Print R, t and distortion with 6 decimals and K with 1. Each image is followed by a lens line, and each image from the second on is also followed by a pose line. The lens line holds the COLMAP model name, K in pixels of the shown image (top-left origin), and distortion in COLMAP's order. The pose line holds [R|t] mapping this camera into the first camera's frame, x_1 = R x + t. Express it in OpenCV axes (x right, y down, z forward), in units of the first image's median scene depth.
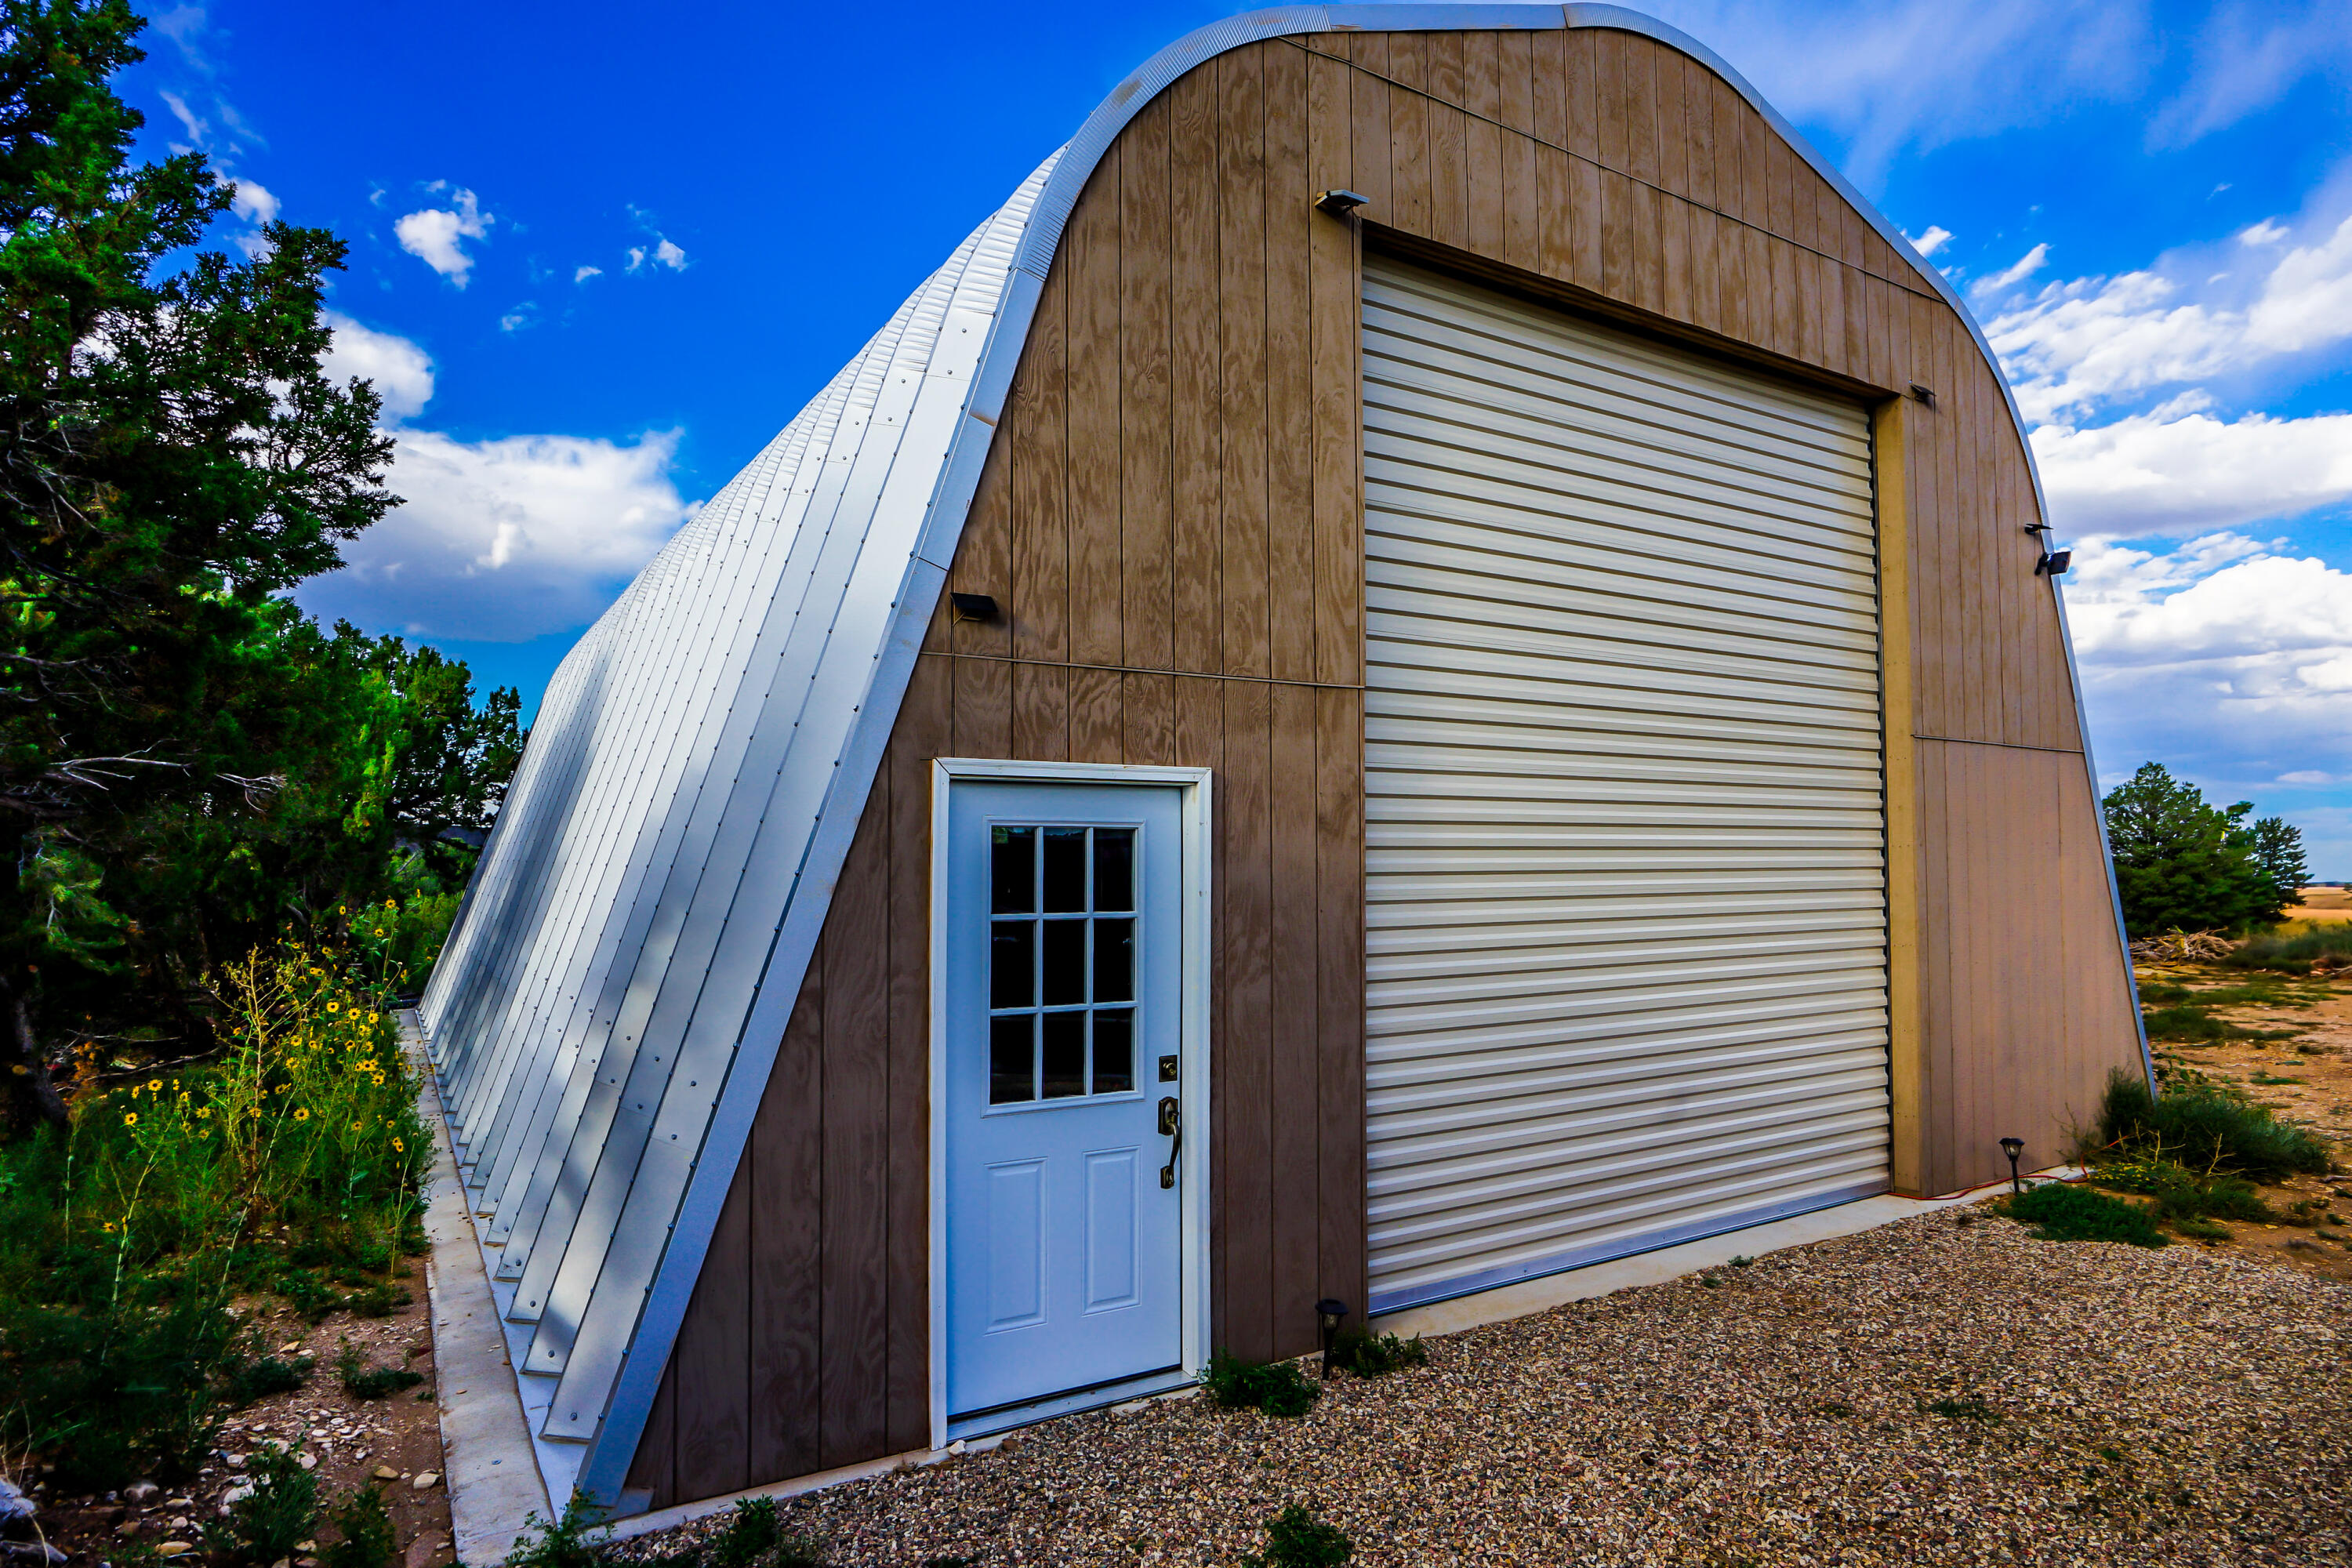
lens RADIAL K [[1371.2, 0, 1174.9], [0, 1371.2, 778.7], [0, 0, 1]] dist [-0.032509, 0.001960]
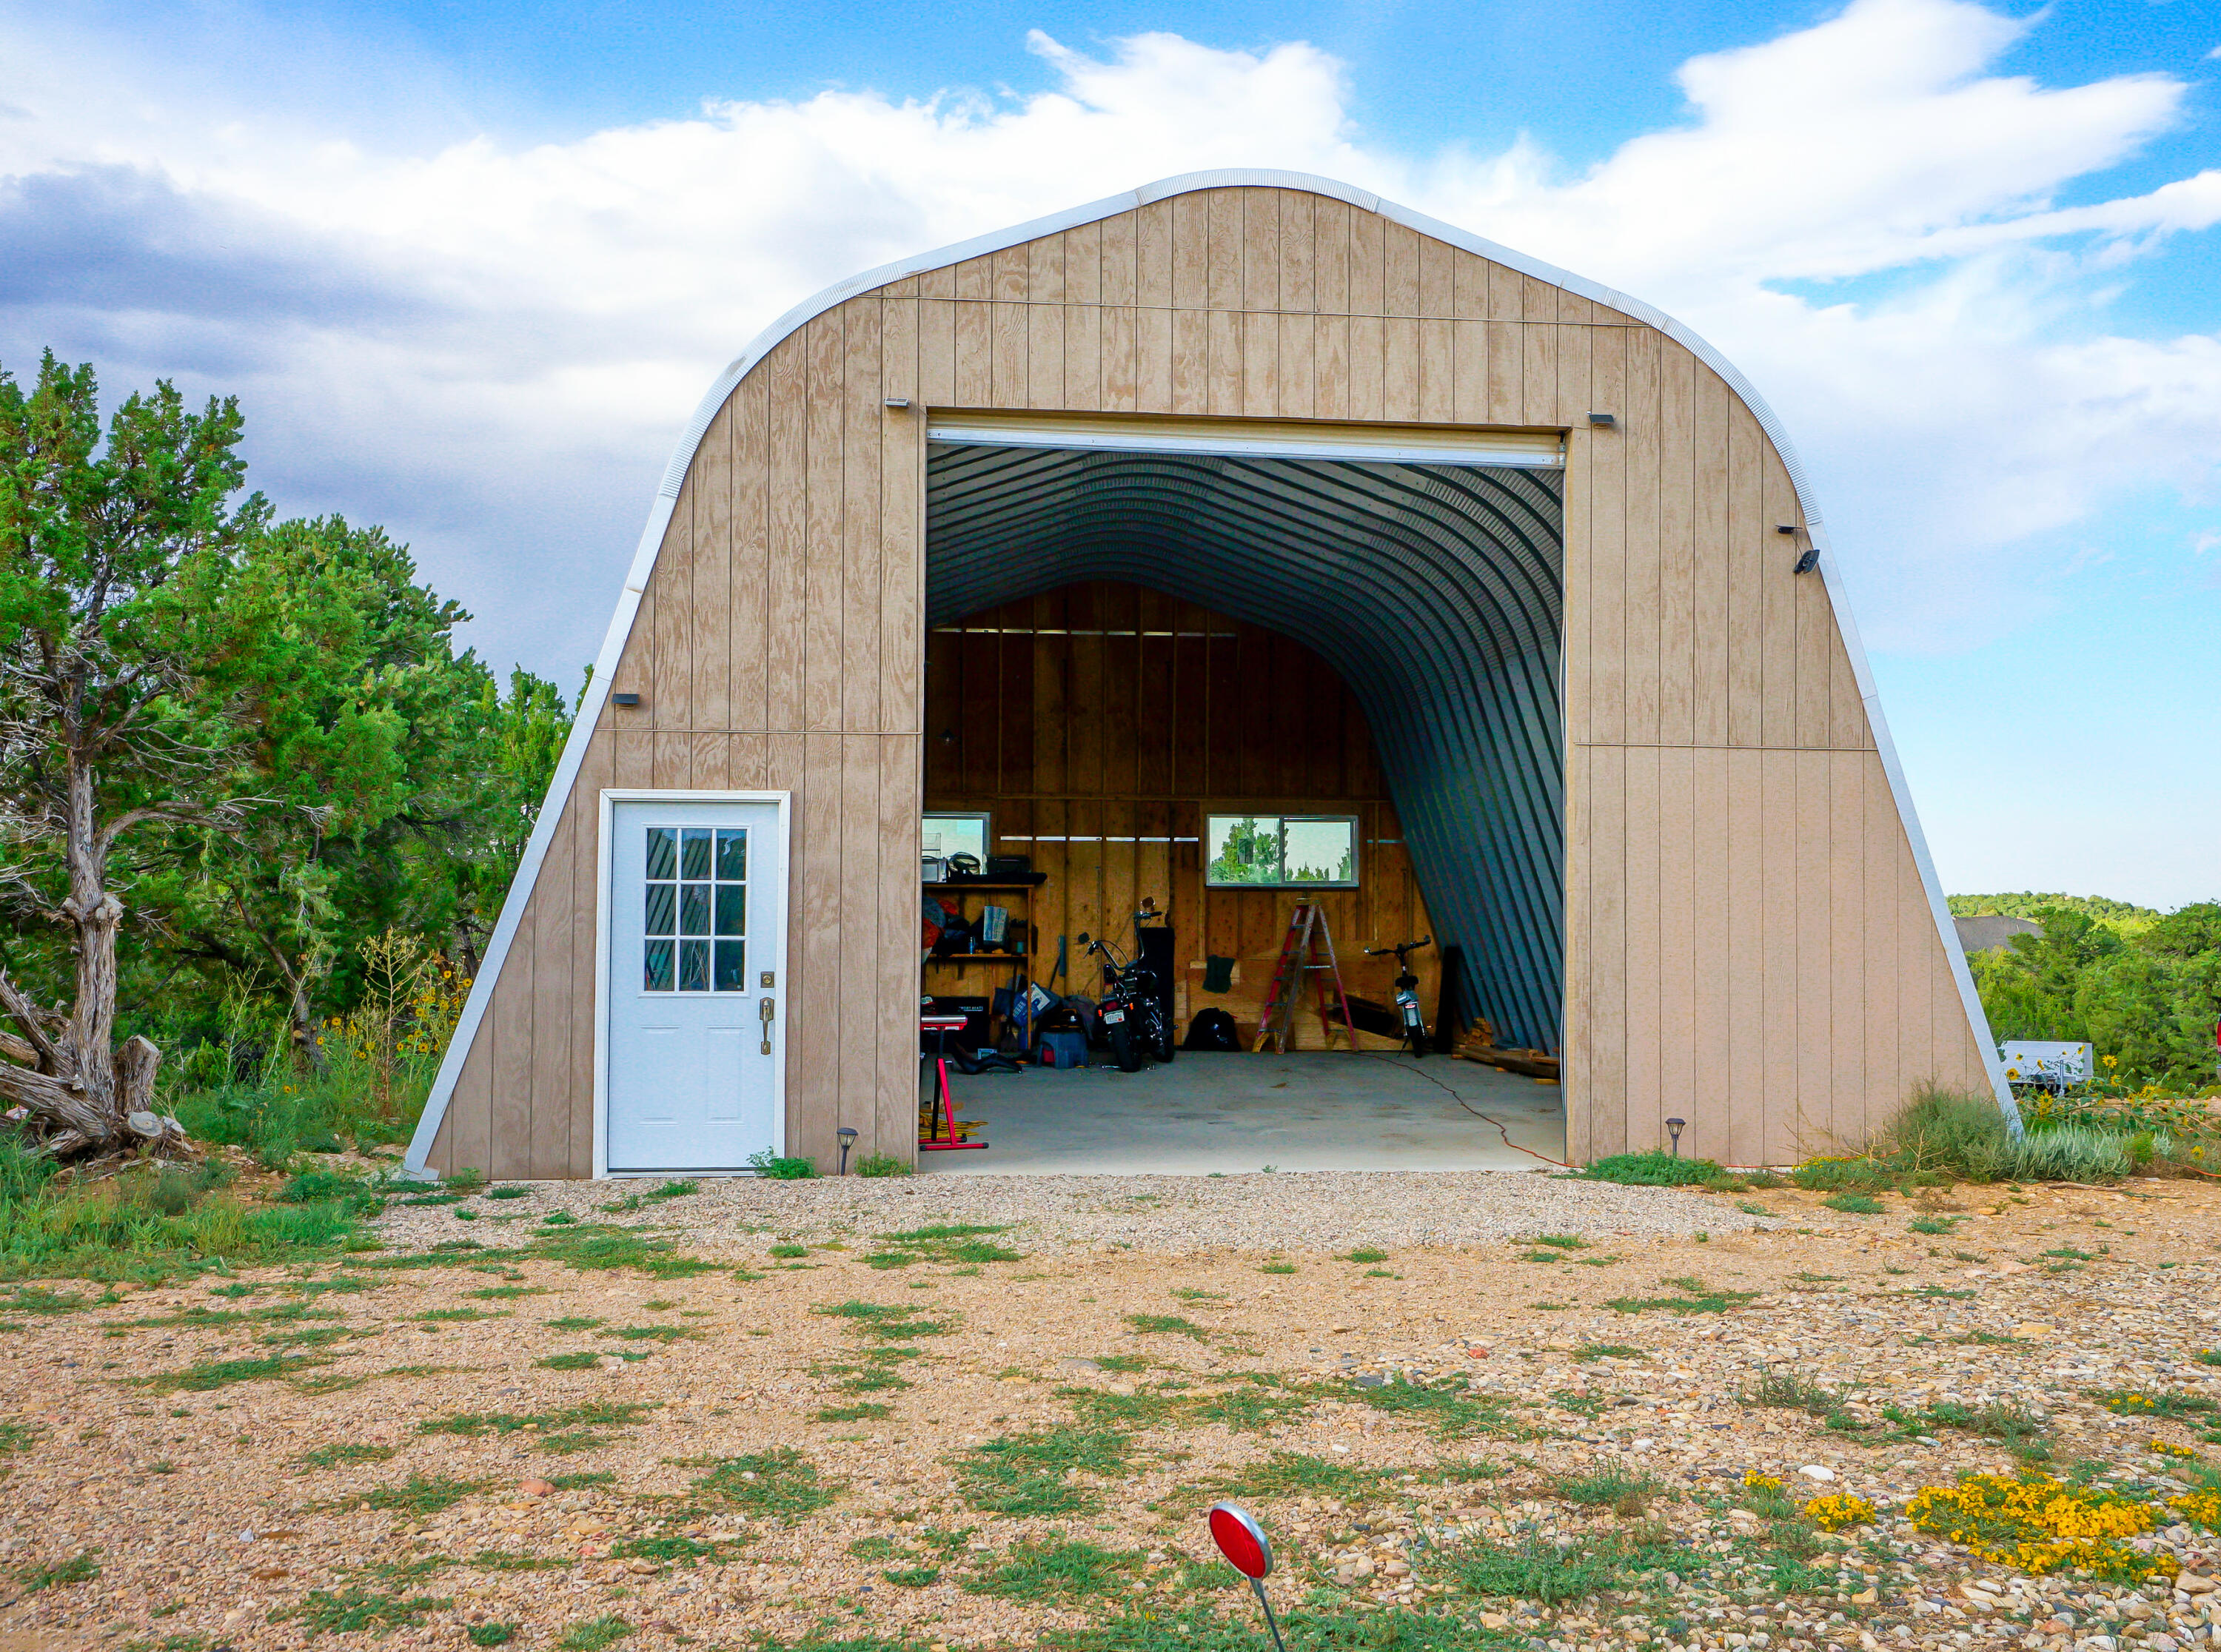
lens RADIAL K [[2123.0, 0, 1111.5], [0, 2123.0, 832.7], [0, 0, 1]] dist [0.015379, 0.000000]
pose [[0.901804, -0.017268, -0.431801, 1.428074], [0.020203, 0.999793, 0.002211, 0.042658], [0.431673, -0.010718, 0.901966, -1.058044]]
